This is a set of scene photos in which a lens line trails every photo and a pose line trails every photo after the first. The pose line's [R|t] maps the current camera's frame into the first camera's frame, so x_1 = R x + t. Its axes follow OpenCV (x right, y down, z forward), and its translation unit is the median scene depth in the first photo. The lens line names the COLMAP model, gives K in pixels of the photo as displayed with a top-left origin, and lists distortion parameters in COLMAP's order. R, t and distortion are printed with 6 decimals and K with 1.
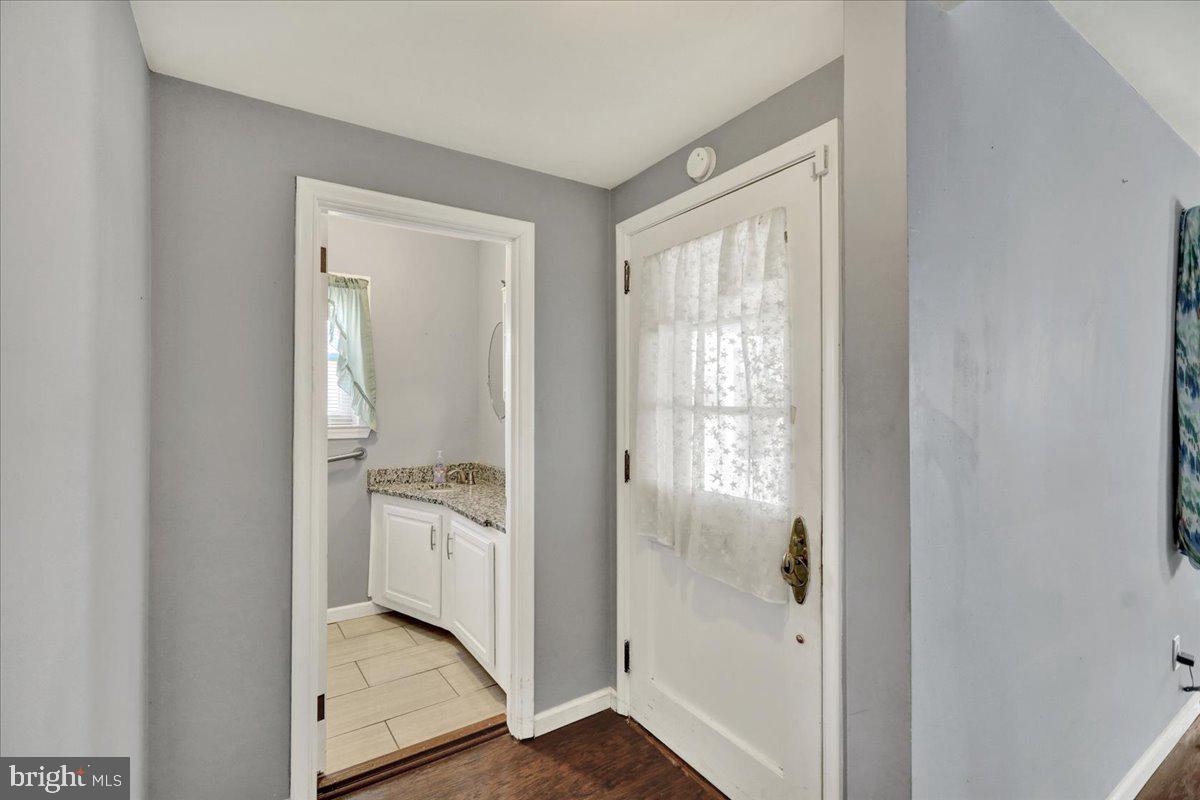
lens RADIAL K [[554.6, 0, 595.7], [0, 554.6, 404.9], [0, 0, 1]] dist [0.000942, 0.000483]
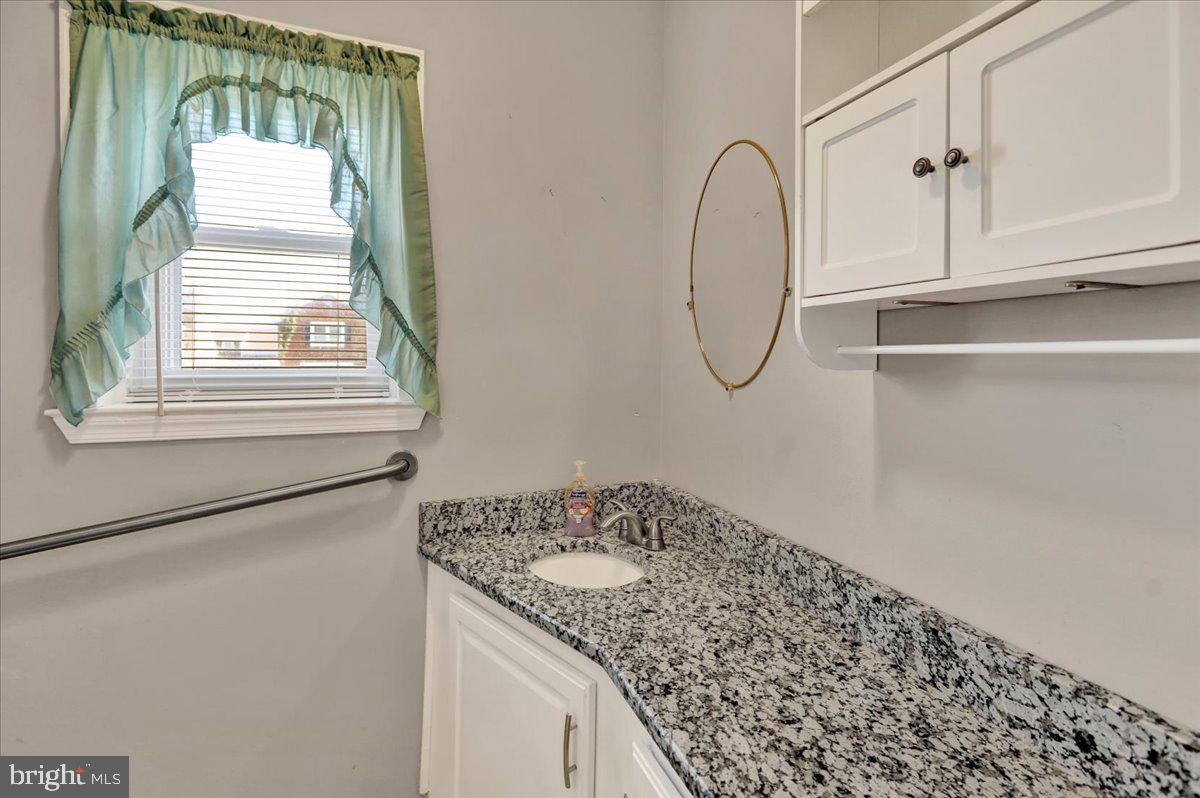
lens RADIAL K [[554.6, 0, 601.4], [0, 554.6, 373.6], [0, 0, 1]] dist [0.000942, 0.000483]
pose [[0.980495, 0.007108, -0.196415, -0.190097], [-0.003648, 0.999832, 0.017968, 0.007719], [0.196510, -0.016901, 0.980356, 0.612775]]
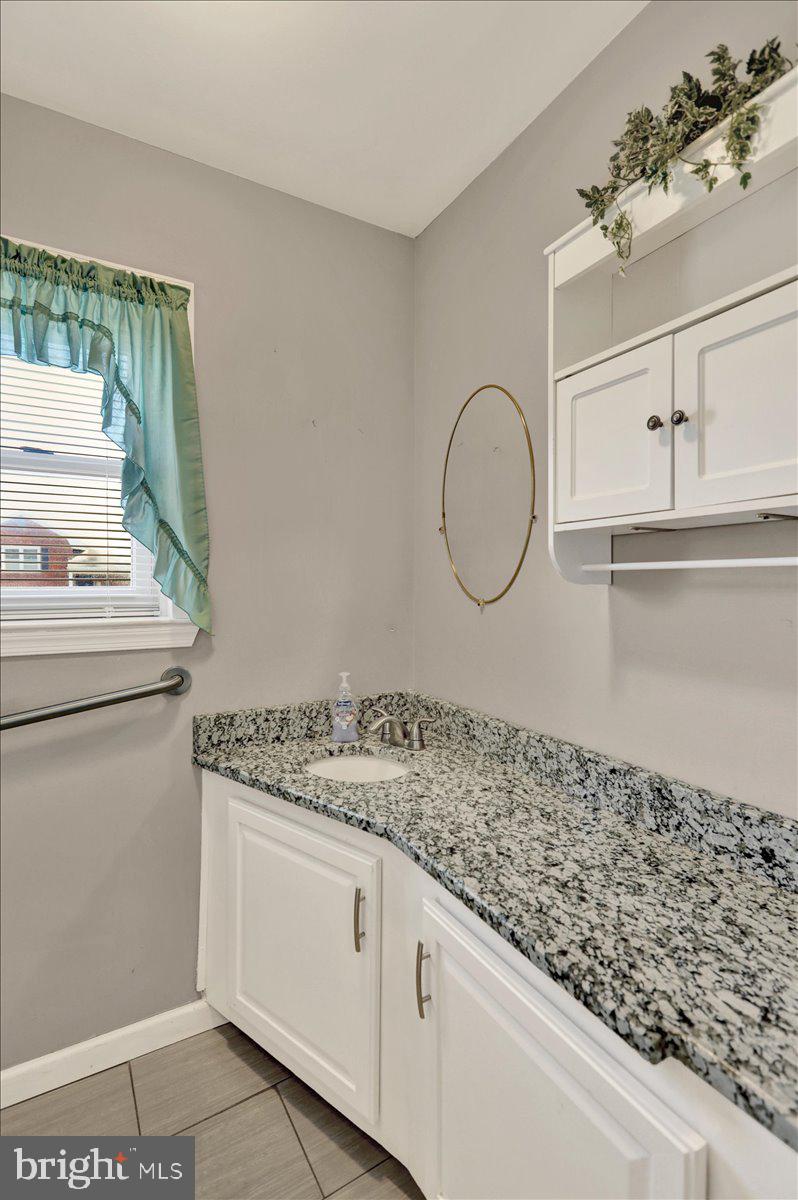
lens RADIAL K [[554.6, 0, 395.0], [0, 554.6, 606.0], [0, 0, 1]] dist [0.000942, 0.000483]
pose [[0.998265, -0.000152, -0.058883, -0.222060], [0.001856, 0.999581, 0.028876, 0.013839], [0.058854, -0.028936, 0.997847, 0.565624]]
